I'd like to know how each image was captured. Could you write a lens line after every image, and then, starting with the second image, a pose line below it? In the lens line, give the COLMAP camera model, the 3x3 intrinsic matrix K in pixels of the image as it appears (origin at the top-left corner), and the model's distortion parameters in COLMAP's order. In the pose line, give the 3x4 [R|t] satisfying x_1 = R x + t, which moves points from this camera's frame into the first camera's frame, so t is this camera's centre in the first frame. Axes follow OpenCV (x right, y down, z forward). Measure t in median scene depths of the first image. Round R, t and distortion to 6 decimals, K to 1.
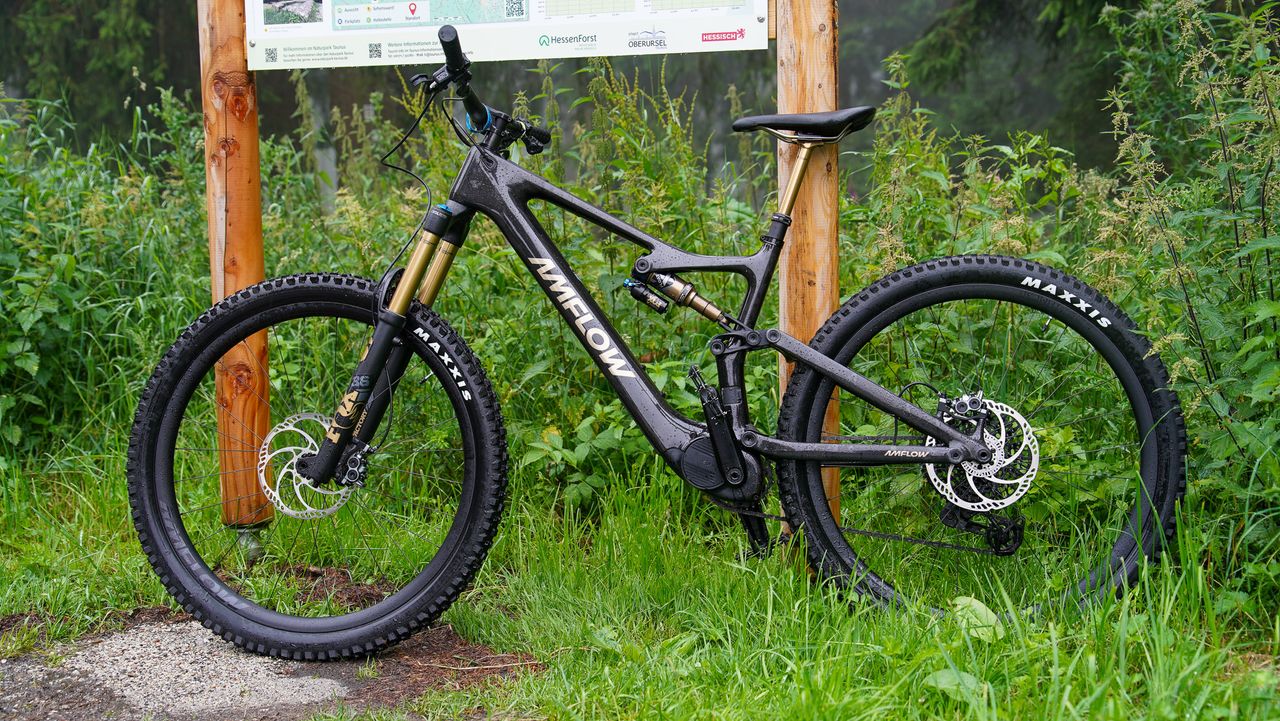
lens RADIAL K [[1685.4, 0, 640.0], [0, 1685.4, 360.5], [0, 0, 1]] dist [0.104417, 0.000767]
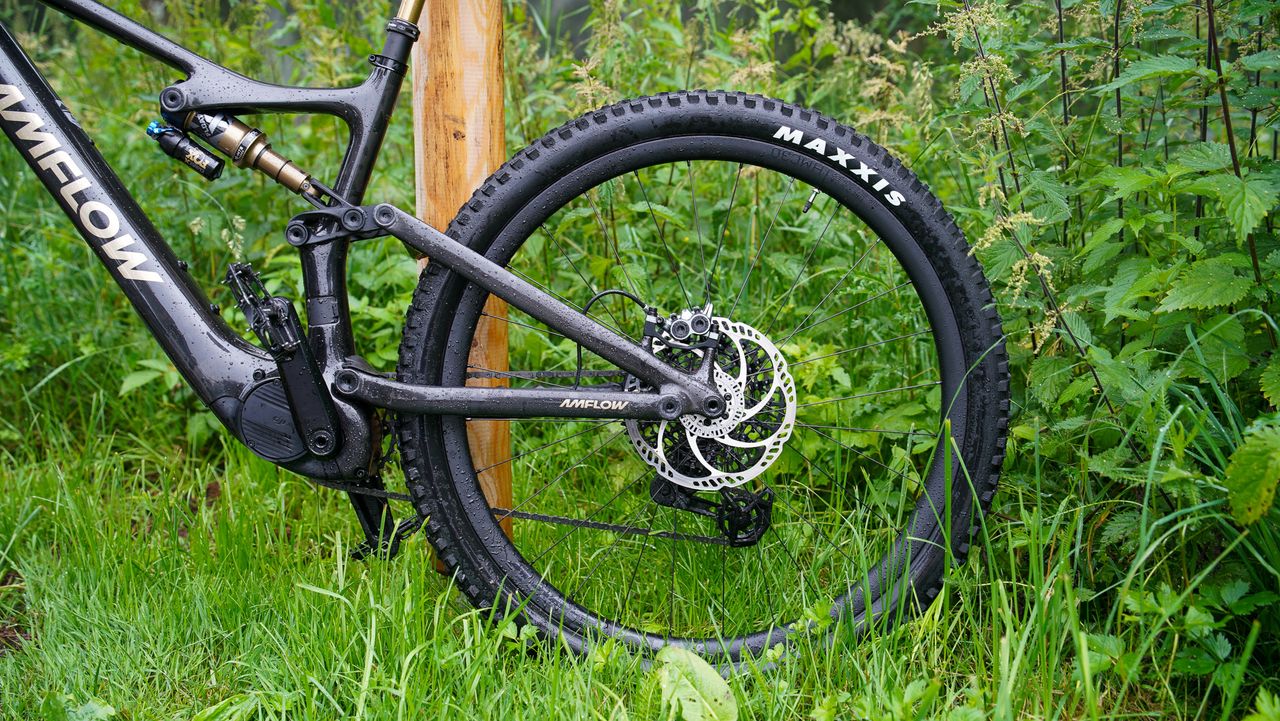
lens RADIAL K [[1207.2, 0, 640.0], [0, 1207.2, 360.5], [0, 0, 1]] dist [-0.003965, -0.000559]
pose [[0.992253, -0.007818, 0.123988, 0.116386], [-0.003755, 0.995675, 0.092833, -0.002942], [-0.124177, -0.092579, 0.987932, 0.541895]]
